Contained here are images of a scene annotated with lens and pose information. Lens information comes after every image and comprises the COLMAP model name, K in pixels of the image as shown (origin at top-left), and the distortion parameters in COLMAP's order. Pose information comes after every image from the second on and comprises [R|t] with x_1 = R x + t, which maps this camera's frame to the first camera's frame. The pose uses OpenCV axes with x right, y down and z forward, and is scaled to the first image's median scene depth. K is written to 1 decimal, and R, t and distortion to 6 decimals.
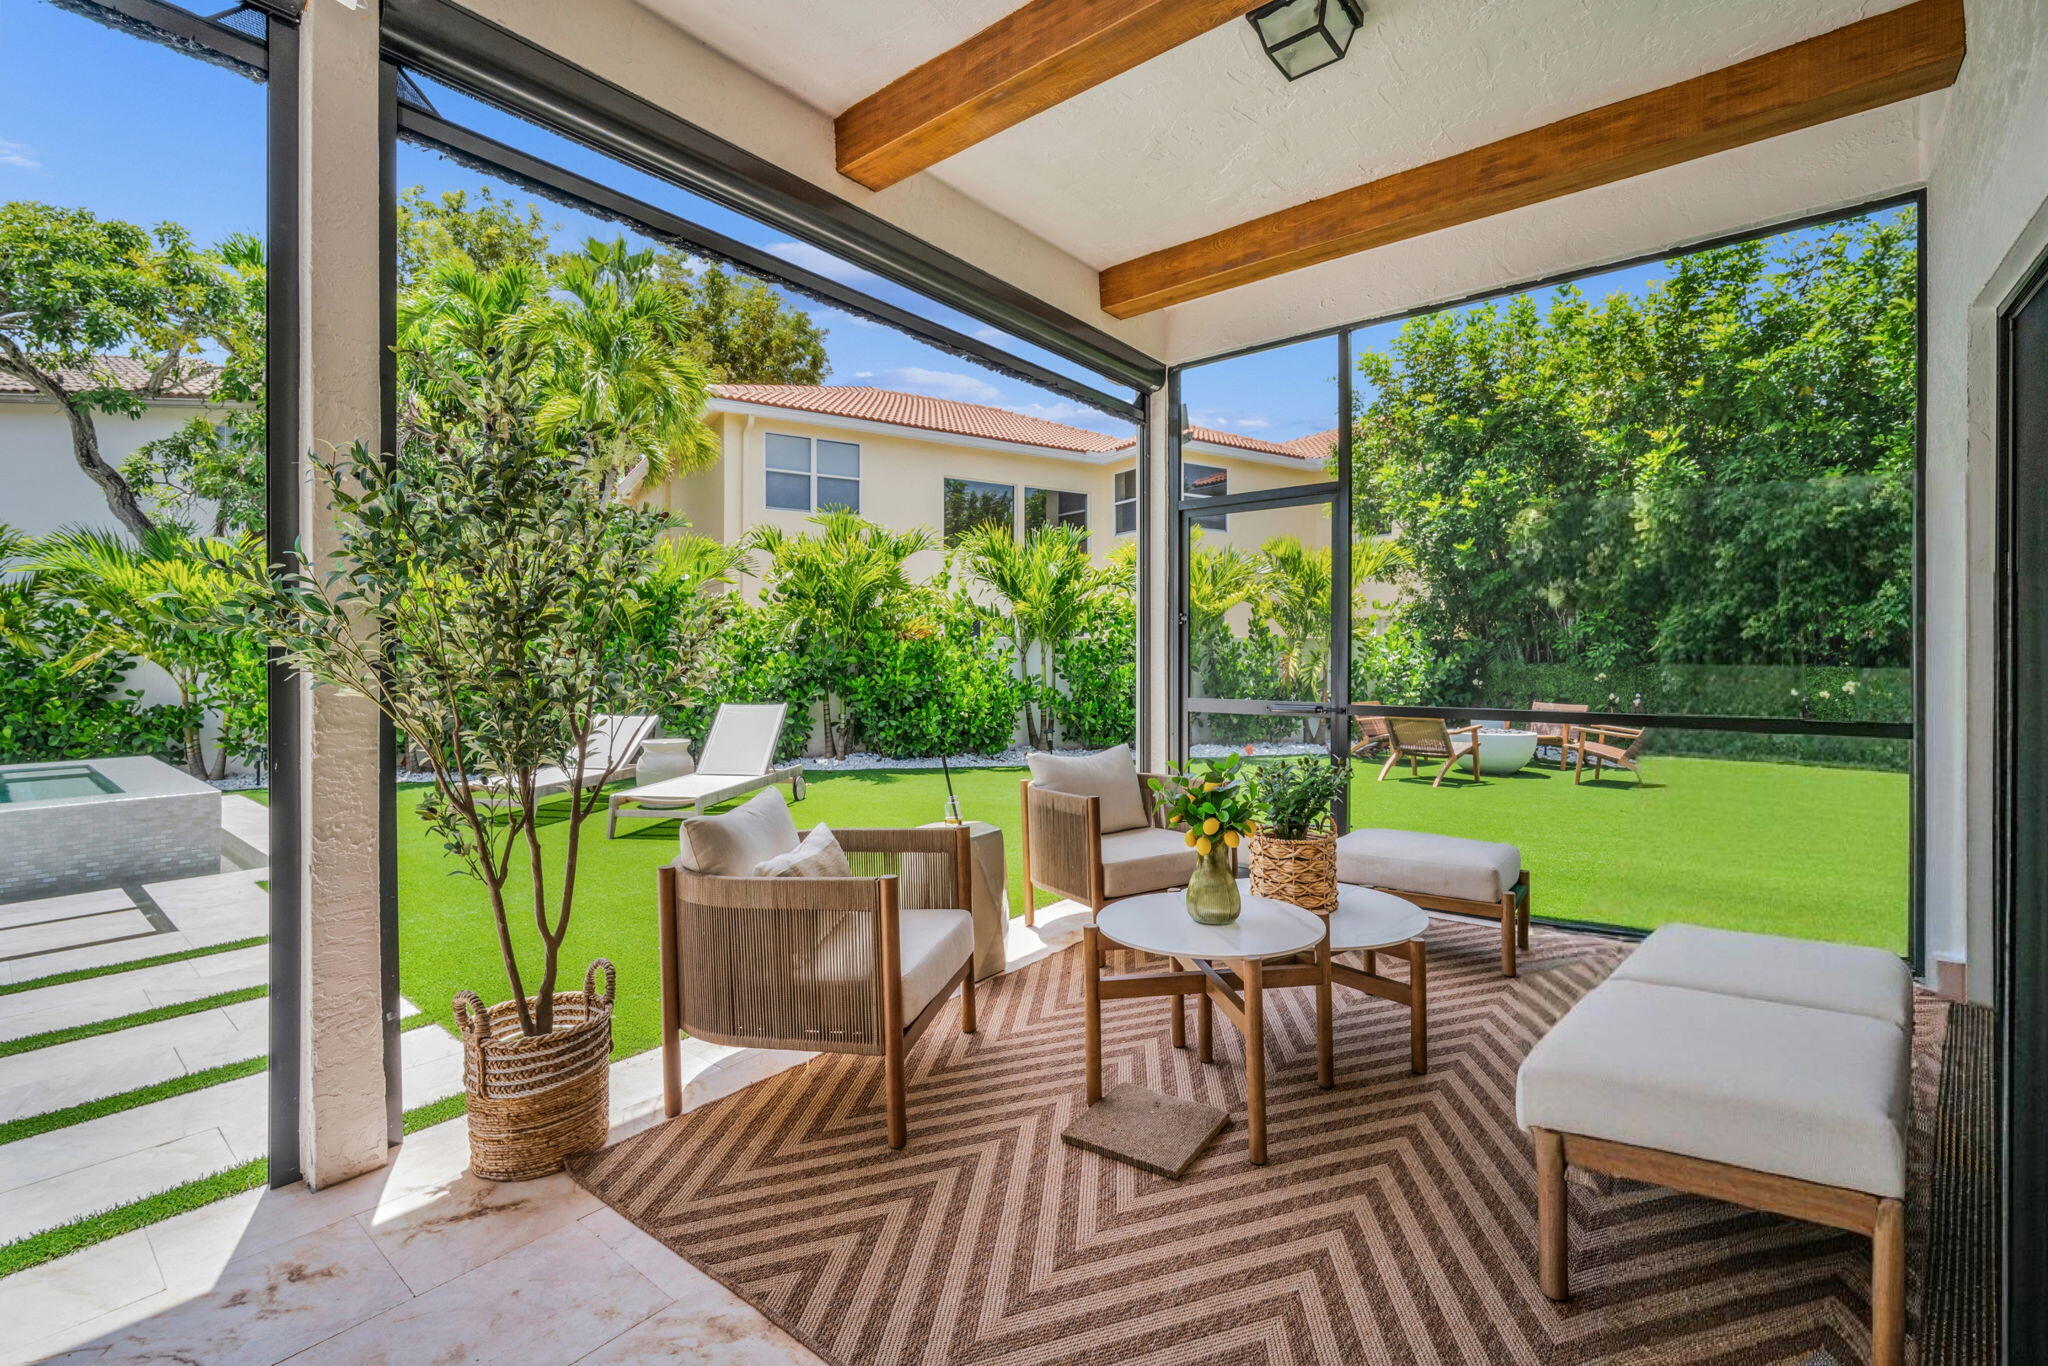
lens RADIAL K [[900.6, 0, 1013.4], [0, 900.6, 656.1], [0, 0, 1]] dist [-0.007240, 0.002360]
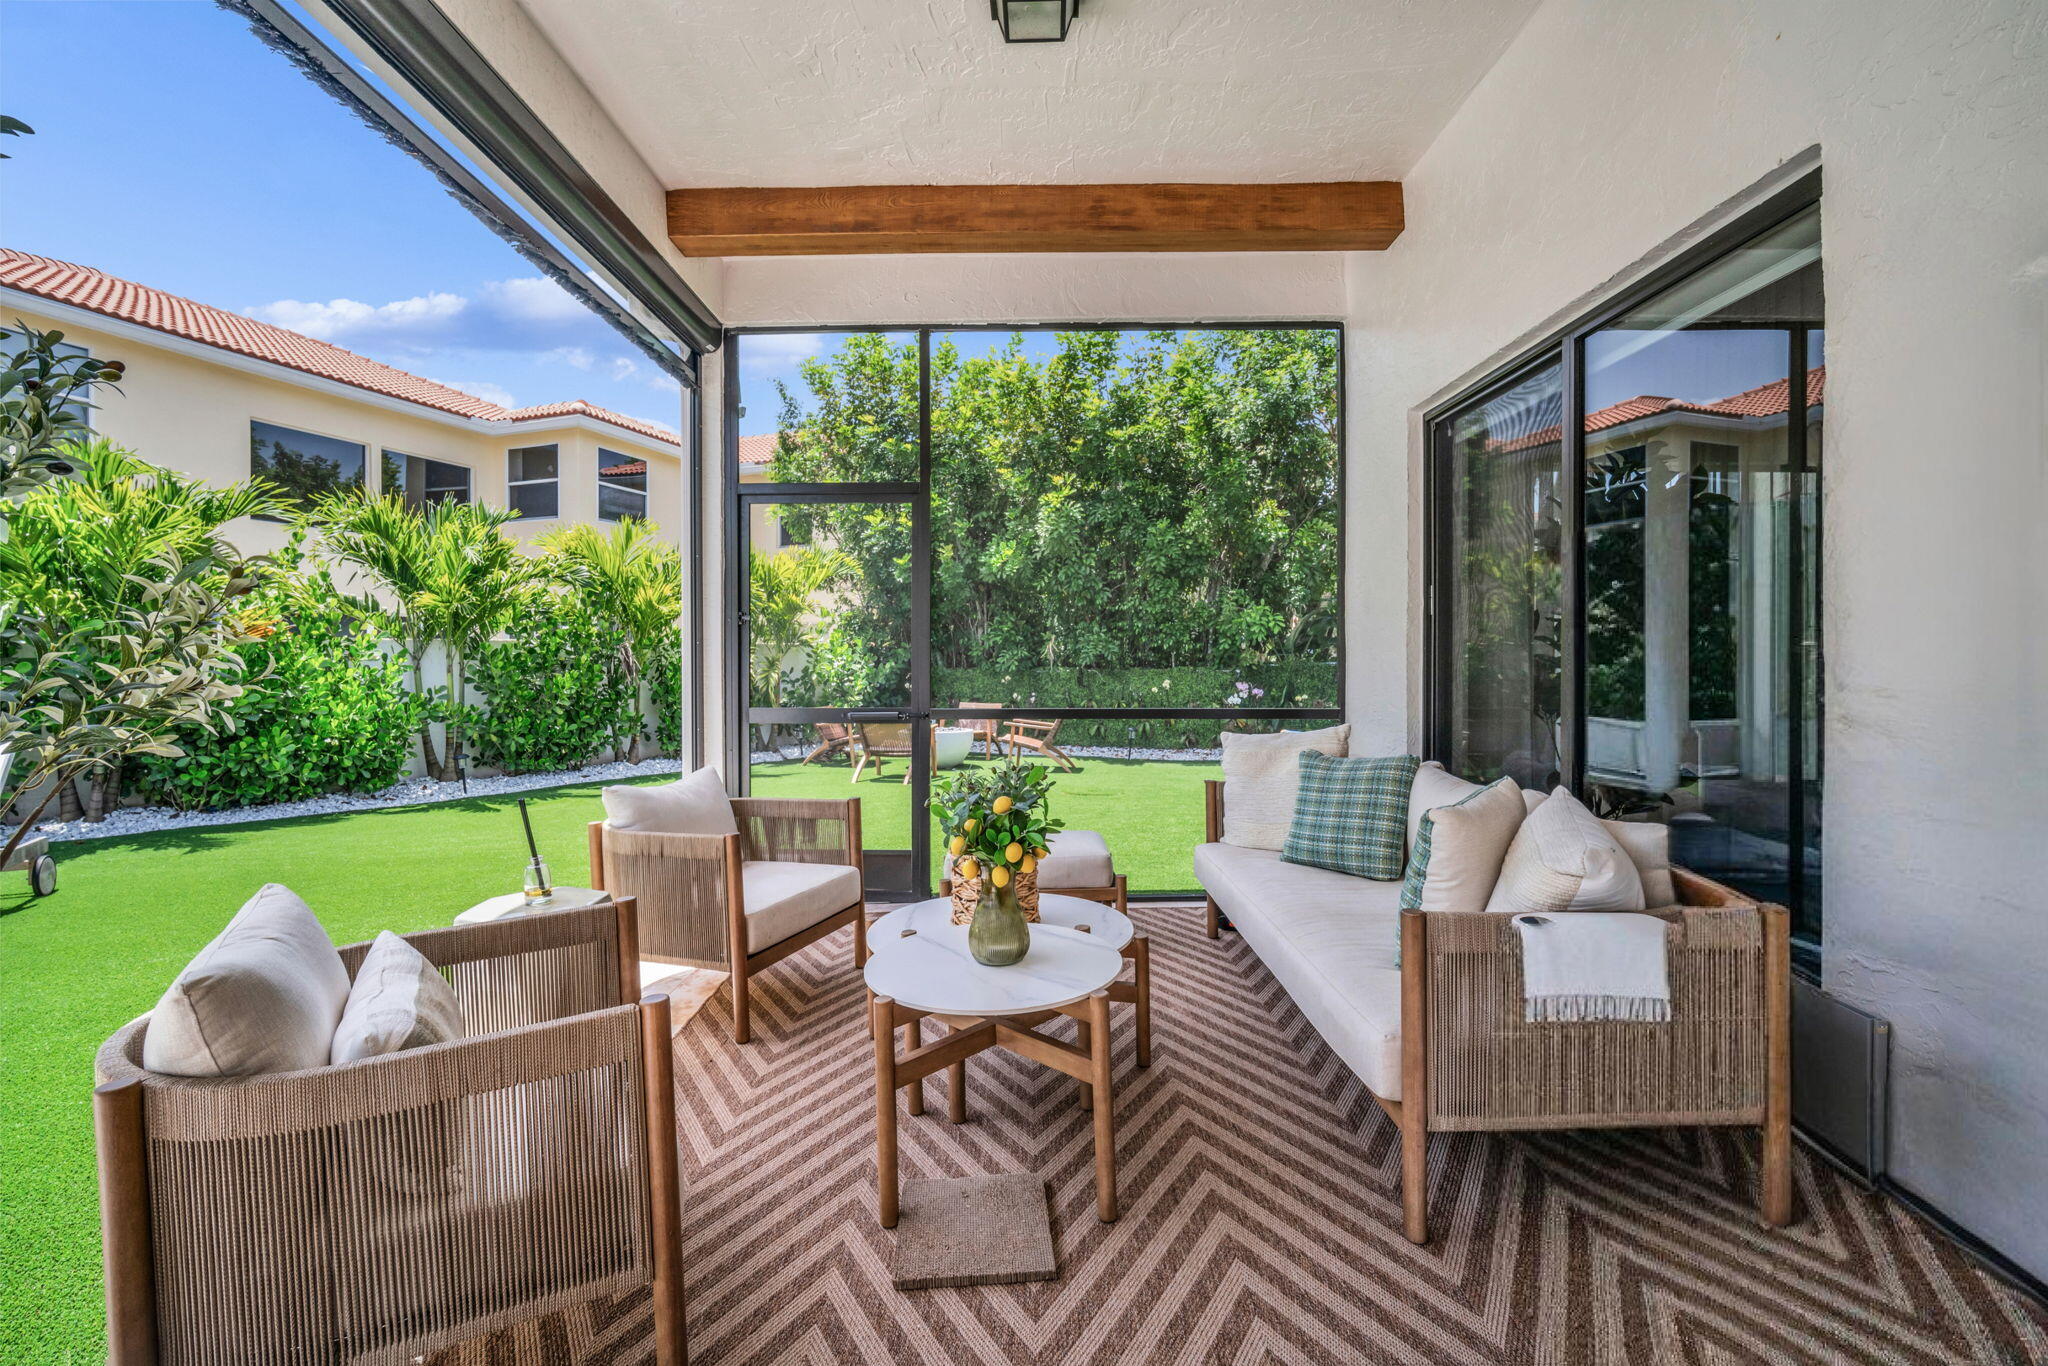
lens RADIAL K [[895.8, 0, 1014.3], [0, 895.8, 666.2], [0, 0, 1]] dist [-0.007981, 0.000873]
pose [[0.778543, -0.004780, 0.627573, -0.079745], [0.002661, 0.999987, 0.004315, 0.001072], [-0.627585, -0.001690, 0.778546, 0.080327]]
